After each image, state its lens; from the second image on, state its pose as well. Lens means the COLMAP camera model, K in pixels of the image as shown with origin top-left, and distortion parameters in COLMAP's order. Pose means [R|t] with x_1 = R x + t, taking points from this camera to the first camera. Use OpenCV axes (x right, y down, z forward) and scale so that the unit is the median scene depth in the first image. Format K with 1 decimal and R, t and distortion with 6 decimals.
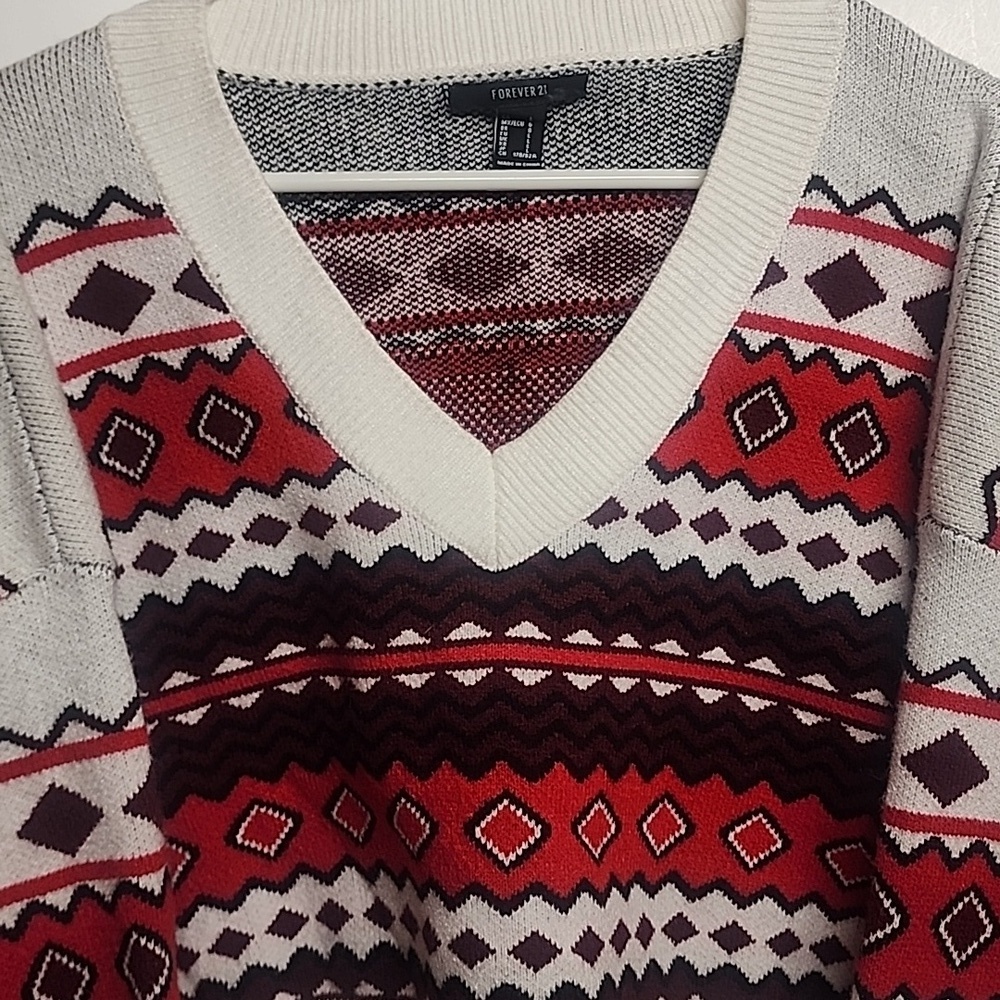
lens RADIAL K [[1370.6, 0, 500.0], [0, 1370.6, 500.0], [0, 0, 1]] dist [0.138300, -0.375097]
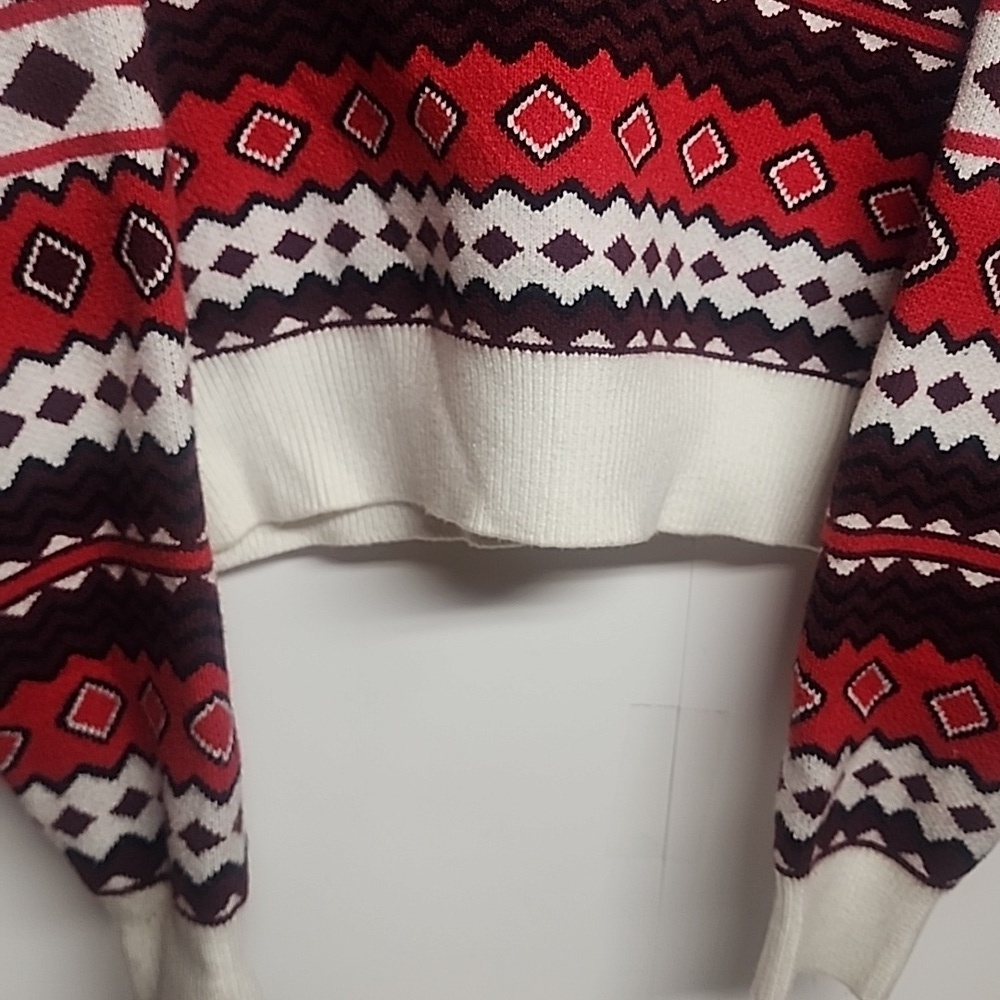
lens RADIAL K [[1370.6, 0, 500.0], [0, 1370.6, 500.0], [0, 0, 1]] dist [0.138300, -0.375097]
pose [[0.998348, 0.042465, 0.038702, -0.044046], [-0.051737, 0.957400, 0.284093, 0.204362], [-0.024989, -0.285626, 0.958015, 0.051367]]
